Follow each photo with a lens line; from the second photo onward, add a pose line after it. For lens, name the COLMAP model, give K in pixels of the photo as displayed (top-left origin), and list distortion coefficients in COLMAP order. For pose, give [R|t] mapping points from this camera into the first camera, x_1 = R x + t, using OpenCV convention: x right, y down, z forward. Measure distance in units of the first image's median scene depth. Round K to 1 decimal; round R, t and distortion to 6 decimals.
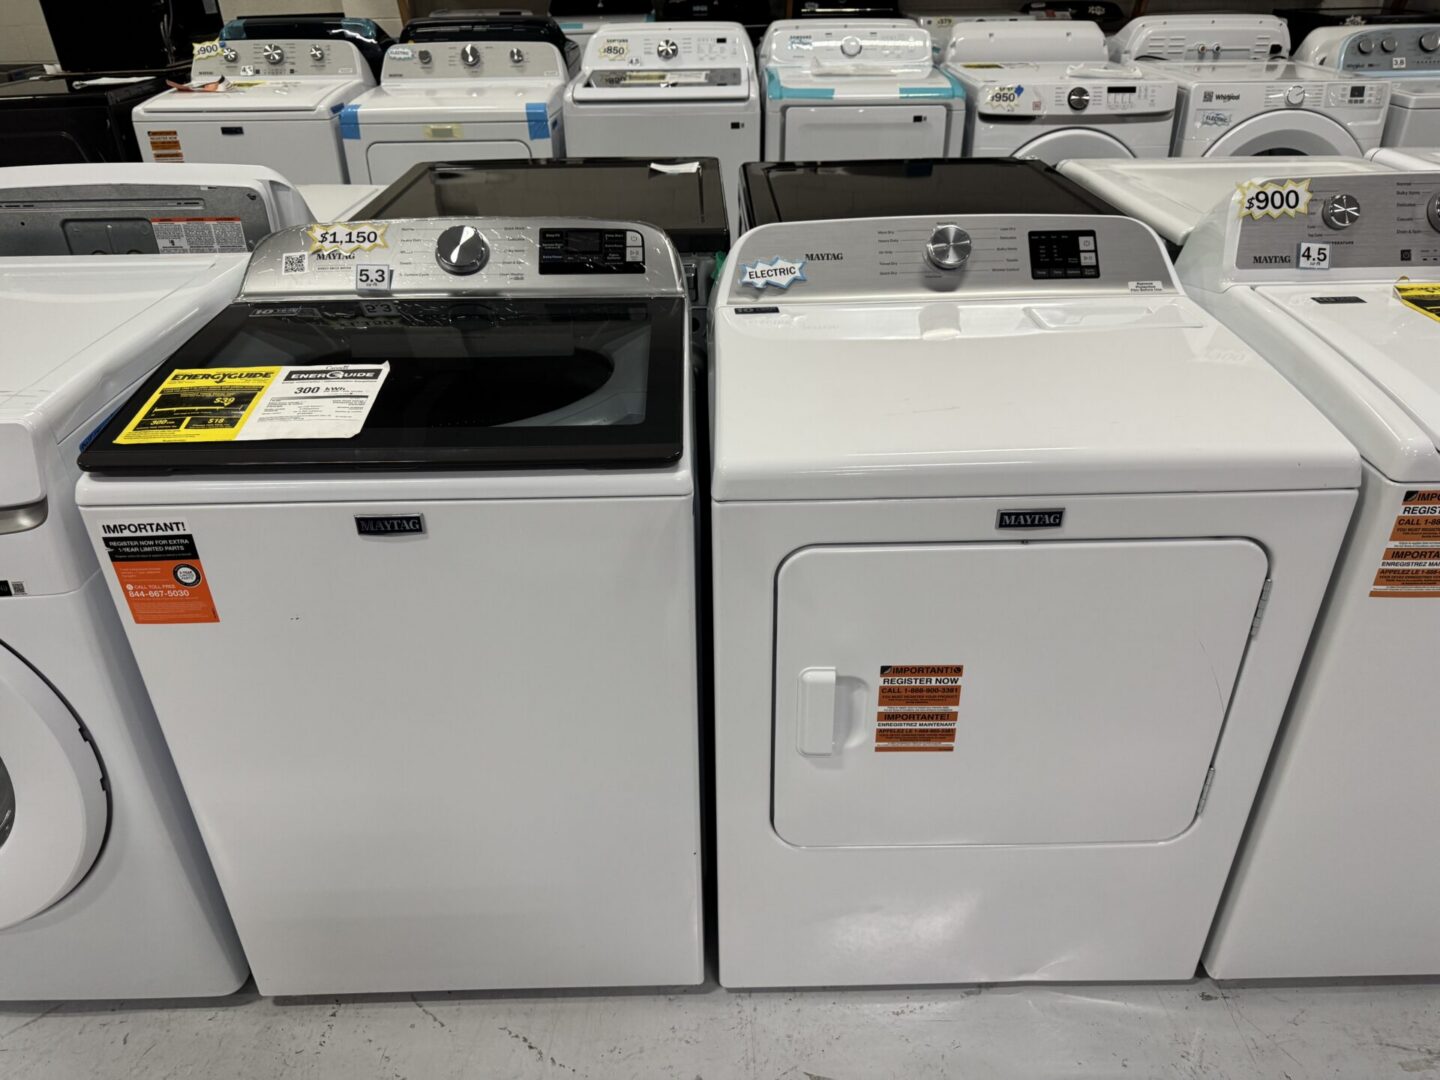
lens RADIAL K [[1013.2, 0, 720.0], [0, 1013.2, 540.0], [0, 0, 1]] dist [0.005098, -0.000255]
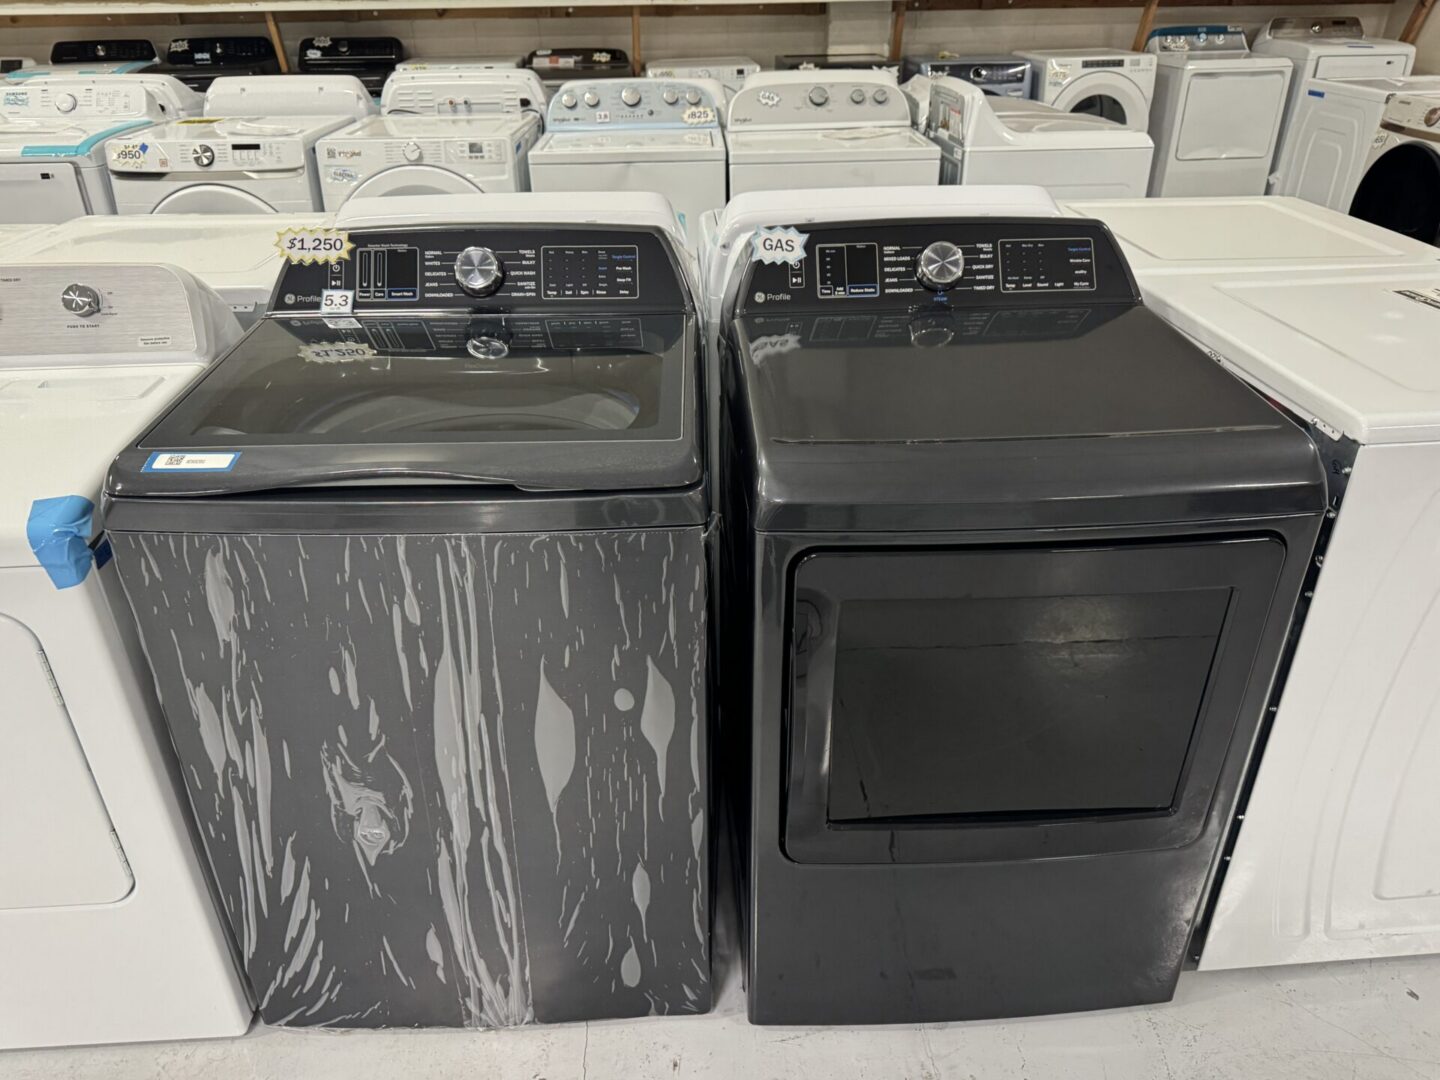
lens RADIAL K [[1013.2, 0, 720.0], [0, 1013.2, 540.0], [0, 0, 1]] dist [0.005098, -0.000255]
pose [[0.999279, -0.020371, 0.032049, 0.825012], [0.021184, 0.999457, -0.025232, -0.016821], [-0.031518, 0.025892, 0.999168, -0.014474]]
